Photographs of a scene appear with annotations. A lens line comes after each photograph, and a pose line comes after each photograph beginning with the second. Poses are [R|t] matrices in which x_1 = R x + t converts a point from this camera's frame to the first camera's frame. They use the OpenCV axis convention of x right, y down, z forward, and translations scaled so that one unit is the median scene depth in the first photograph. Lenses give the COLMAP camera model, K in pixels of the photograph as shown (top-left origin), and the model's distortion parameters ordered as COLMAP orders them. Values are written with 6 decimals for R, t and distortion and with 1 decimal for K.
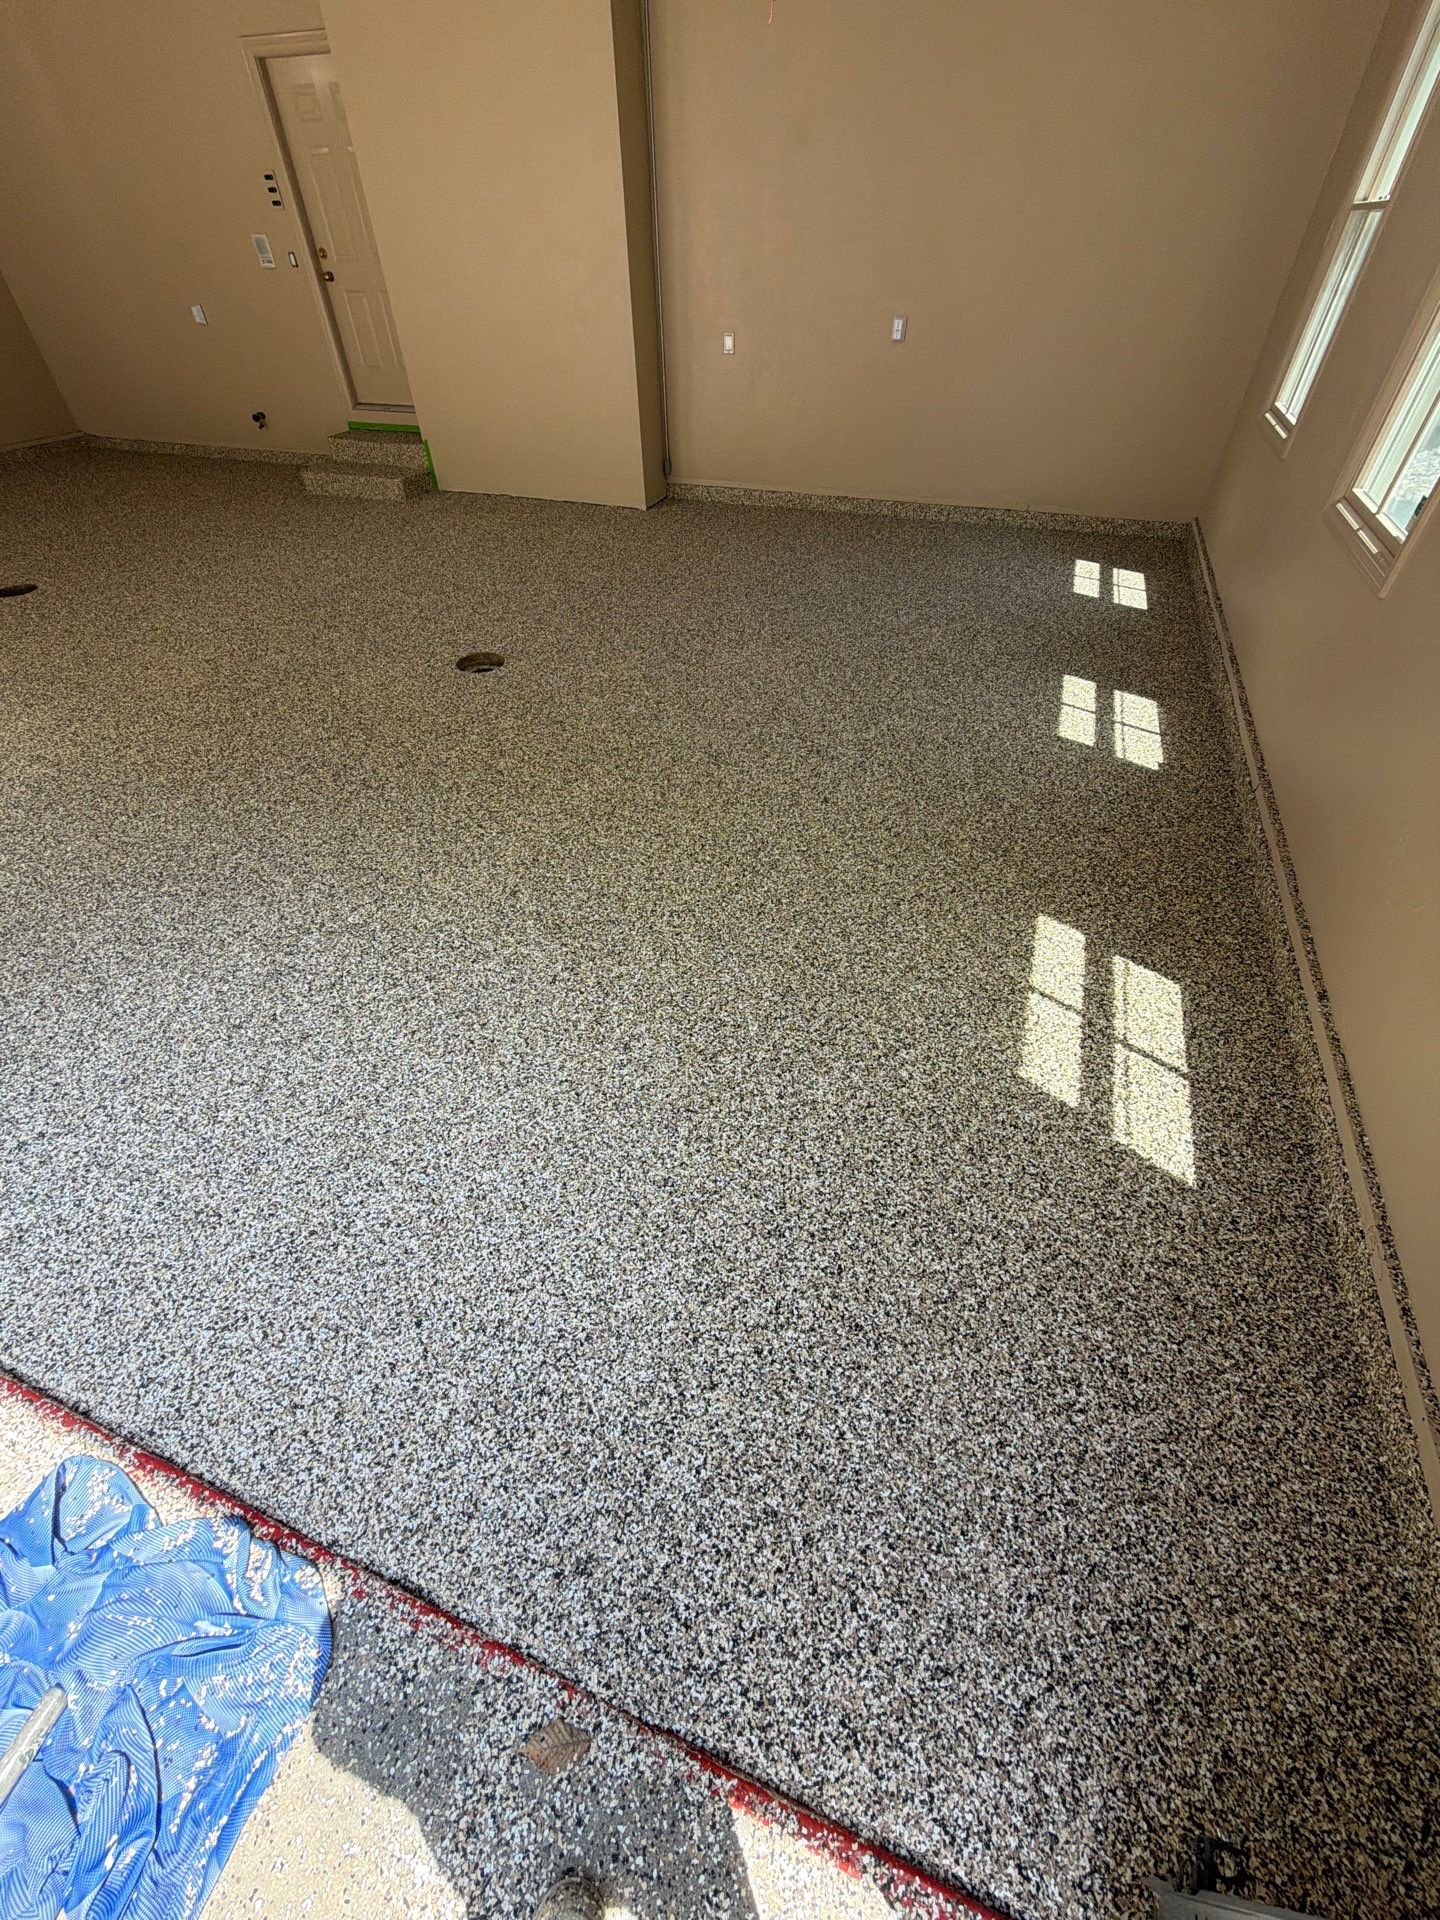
lens RADIAL K [[769.4, 0, 720.0], [0, 769.4, 960.0], [0, 0, 1]] dist [-0.000070, 0.001123]
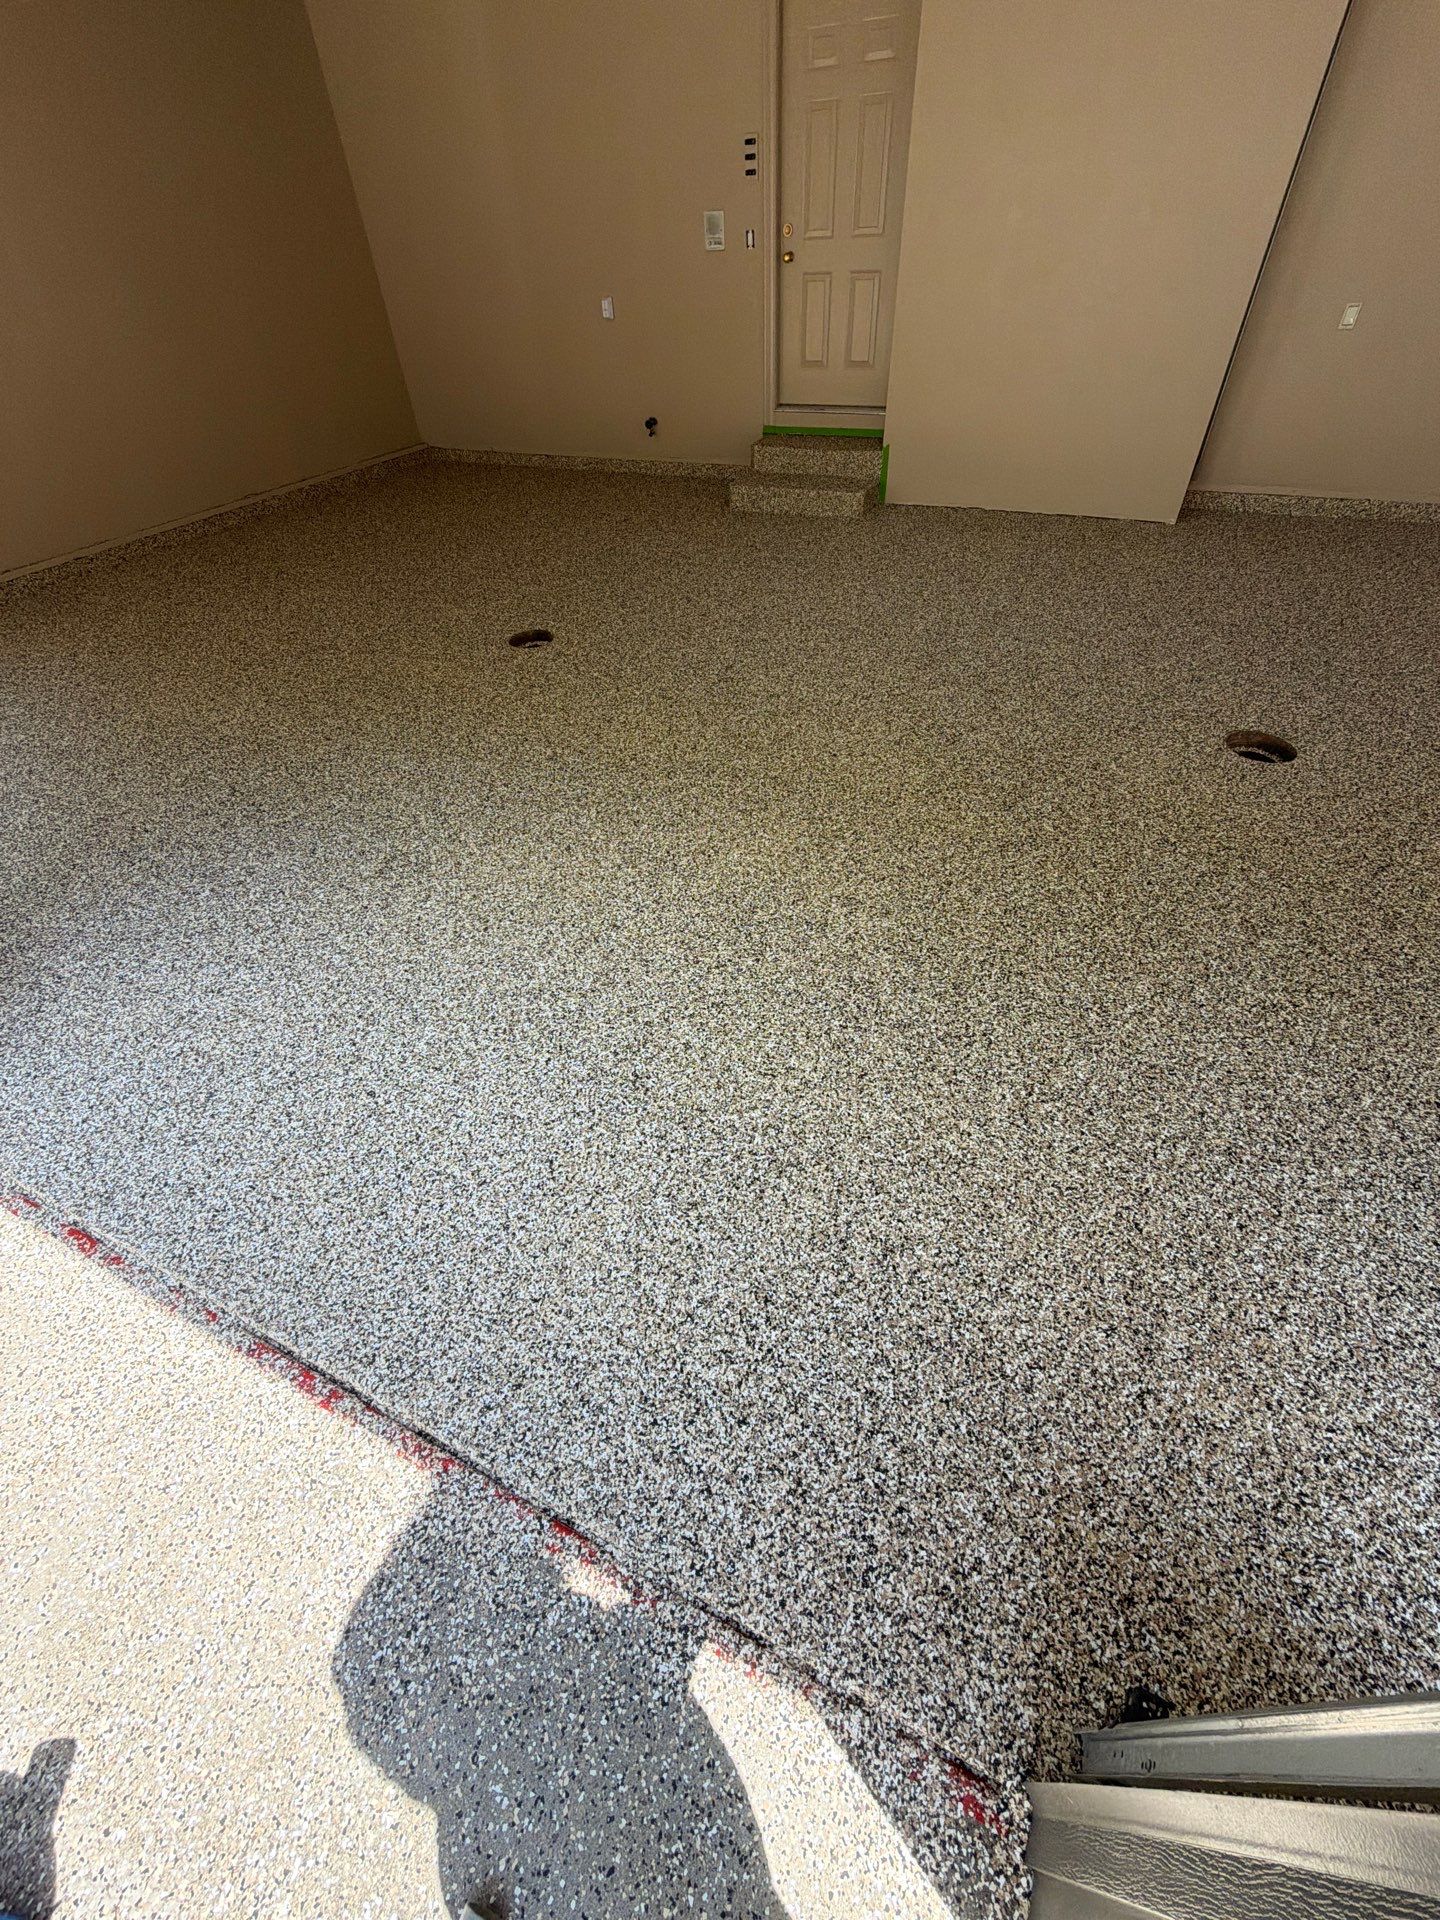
lens RADIAL K [[769.4, 0, 720.0], [0, 769.4, 960.0], [0, 0, 1]] dist [-0.000070, 0.001123]
pose [[0.996806, 0.027575, -0.074944, -0.499431], [-0.026986, 0.999597, 0.008853, -0.109318], [0.075157, -0.006802, 0.997148, 0.132550]]
